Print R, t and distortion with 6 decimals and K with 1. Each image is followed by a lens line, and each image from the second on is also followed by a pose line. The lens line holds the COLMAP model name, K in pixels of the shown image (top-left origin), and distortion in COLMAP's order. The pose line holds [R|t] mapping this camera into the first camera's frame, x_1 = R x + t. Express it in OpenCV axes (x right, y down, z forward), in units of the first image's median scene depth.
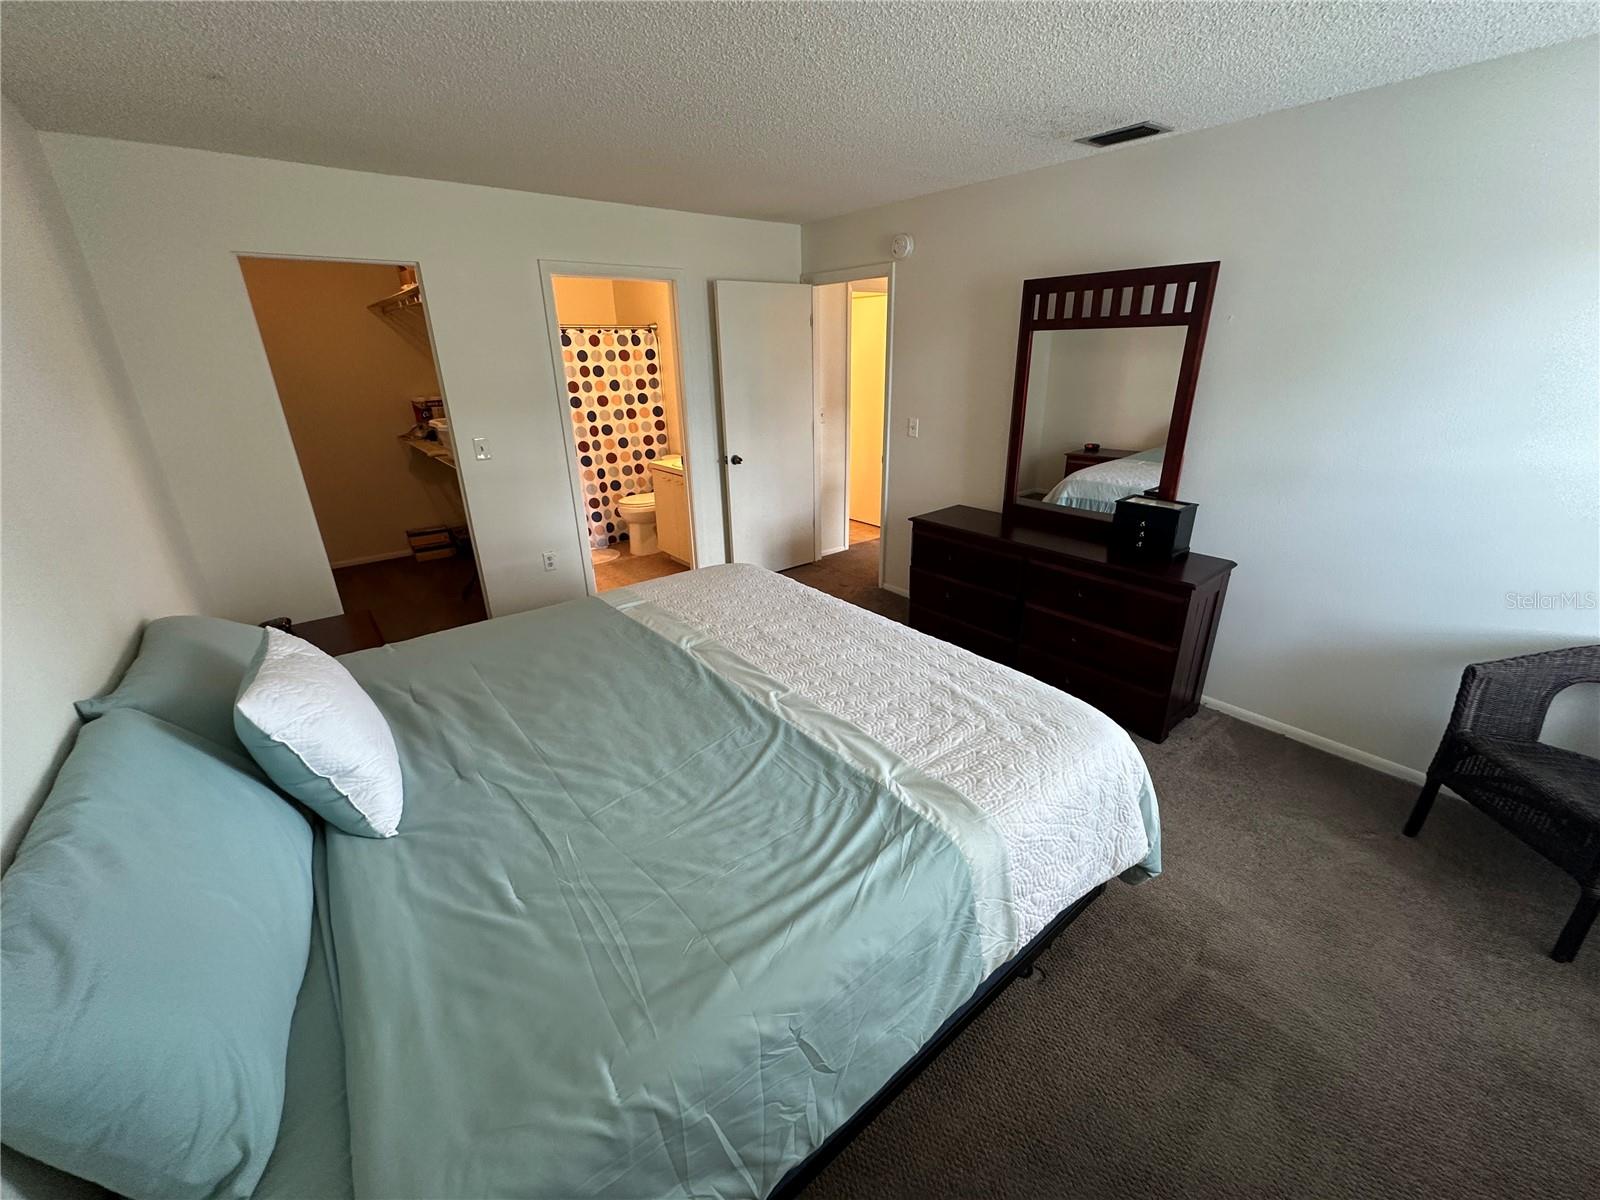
lens RADIAL K [[638.7, 0, 798.6], [0, 638.7, 597.0], [0, 0, 1]] dist [-0.005528, 0.000477]
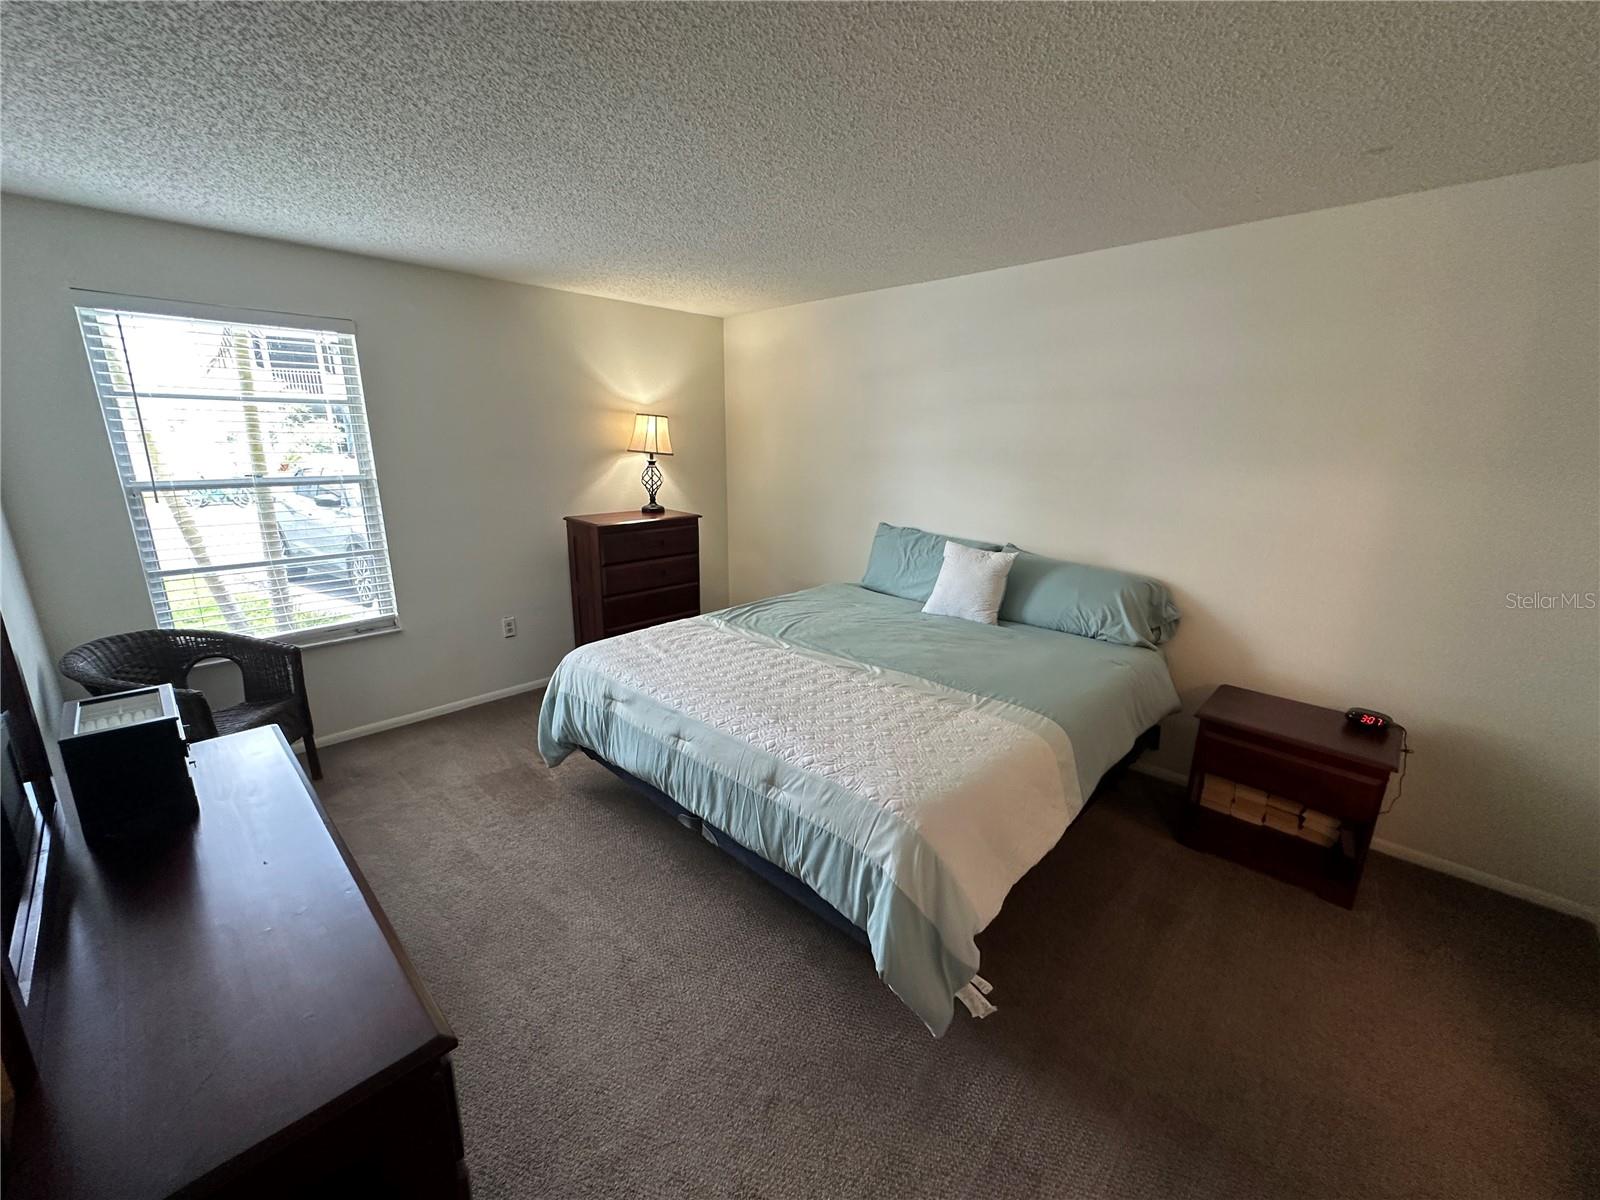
lens RADIAL K [[638.7, 0, 803.8], [0, 638.7, 597.6], [0, 0, 1]] dist [-0.005528, 0.000477]
pose [[-0.990367, 0.041455, -0.132117, 0.096030], [-0.043601, 0.812235, 0.581699, -0.657567], [0.131425, 0.581855, -0.802603, 1.723489]]
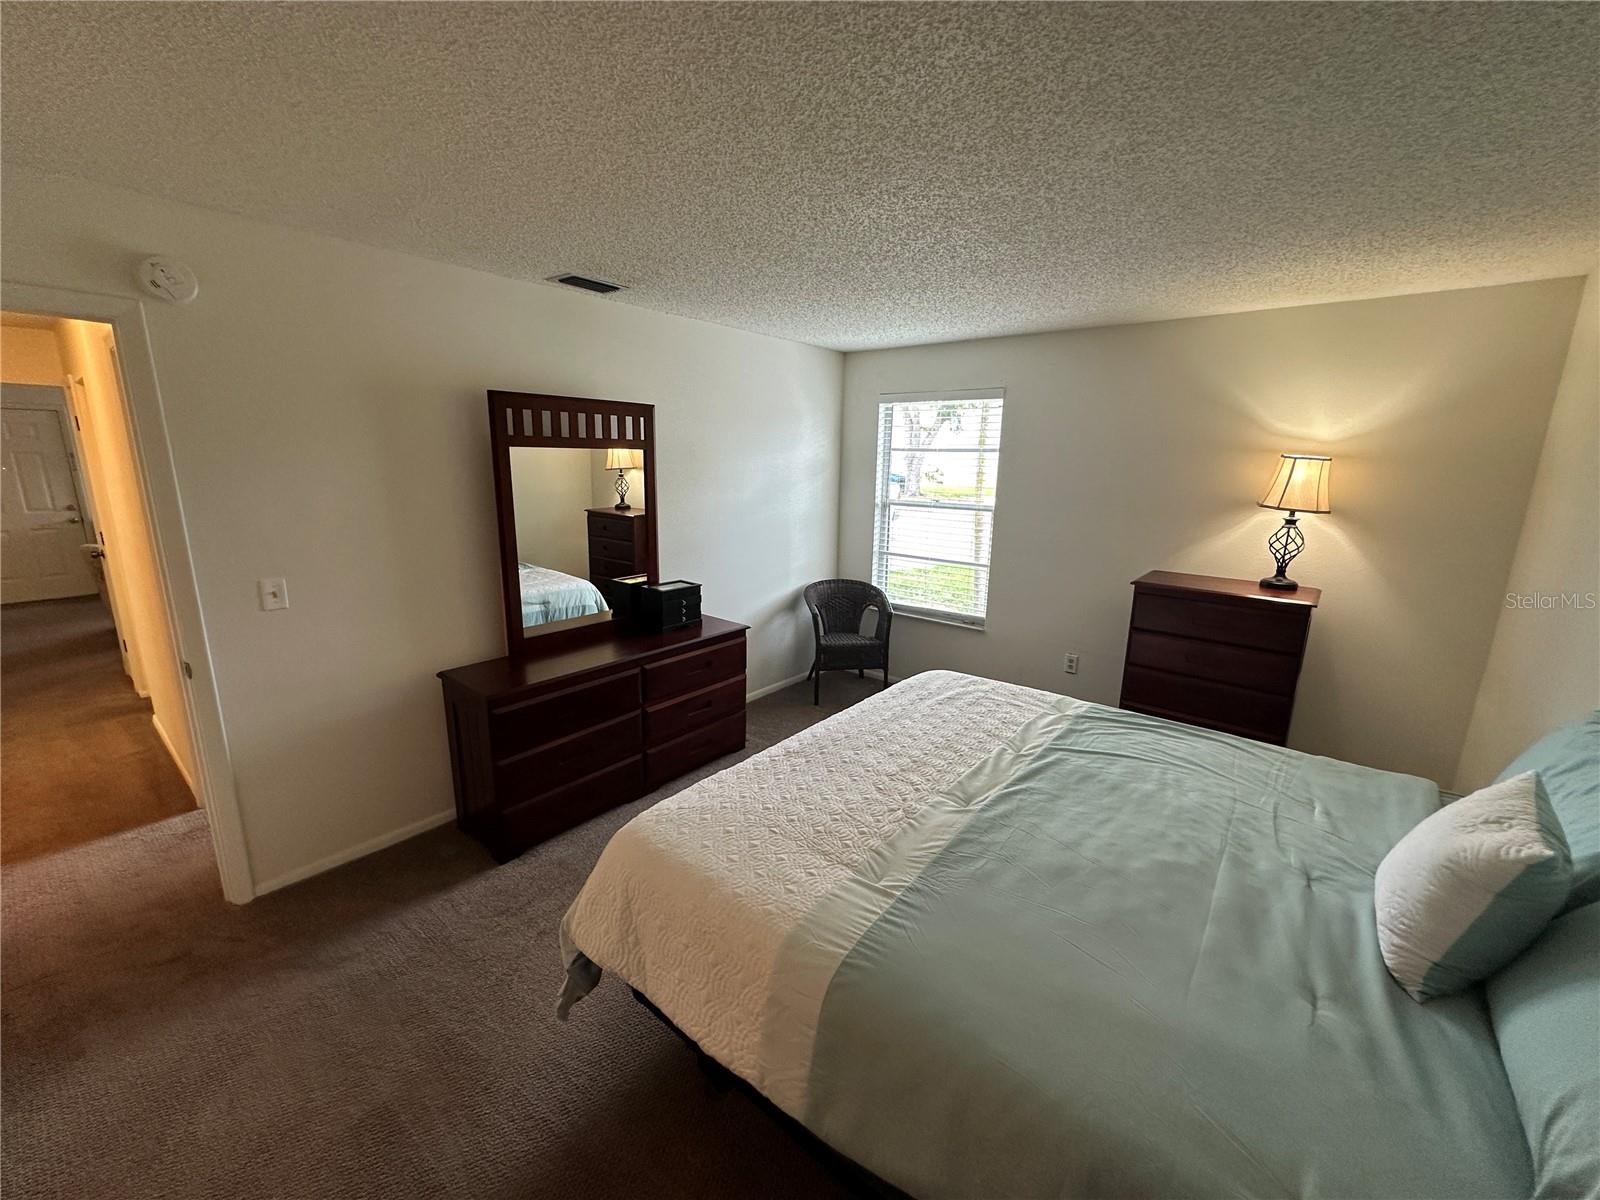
lens RADIAL K [[638.7, 0, 796.1], [0, 638.7, 601.4], [0, 0, 1]] dist [-0.005528, 0.000477]
pose [[-0.200340, -0.200935, 0.958900, -0.824075], [0.344615, 0.901744, 0.260957, -0.435592], [-0.917117, 0.382732, -0.111410, 1.119163]]
